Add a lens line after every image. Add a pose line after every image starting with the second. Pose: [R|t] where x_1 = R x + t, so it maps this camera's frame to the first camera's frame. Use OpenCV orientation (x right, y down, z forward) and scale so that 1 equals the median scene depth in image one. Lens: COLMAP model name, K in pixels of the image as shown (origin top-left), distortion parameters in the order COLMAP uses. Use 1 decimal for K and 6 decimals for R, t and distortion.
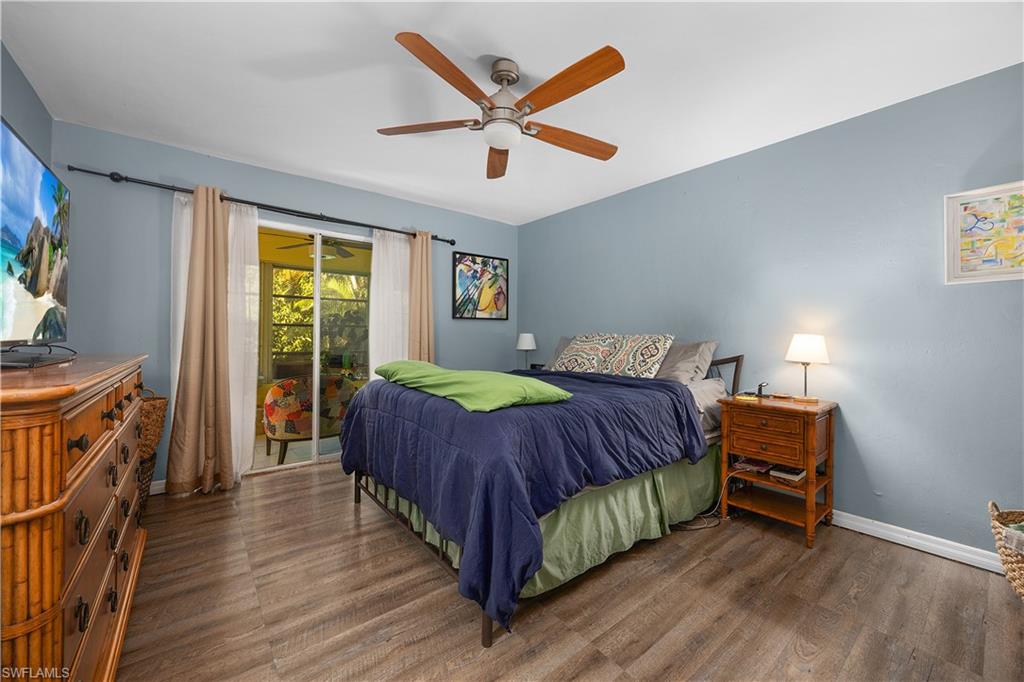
lens RADIAL K [[394.9, 0, 515.5], [0, 394.9, 335.1], [0, 0, 1]] dist [-0.000804, 0.000062]
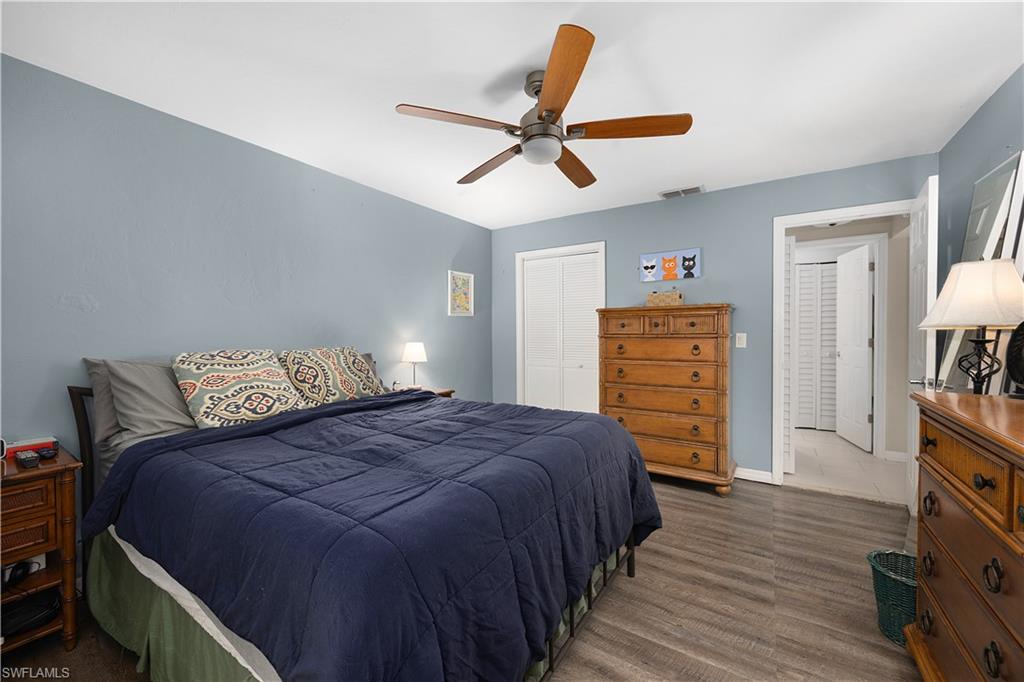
lens RADIAL K [[394.9, 0, 515.5], [0, 394.9, 335.1], [0, 0, 1]] dist [-0.000804, 0.000062]
pose [[-0.310188, -0.019161, 0.950482, -0.945848], [0.003425, 0.999768, 0.021272, -0.073833], [-0.950669, 0.009854, -0.310051, 1.364922]]
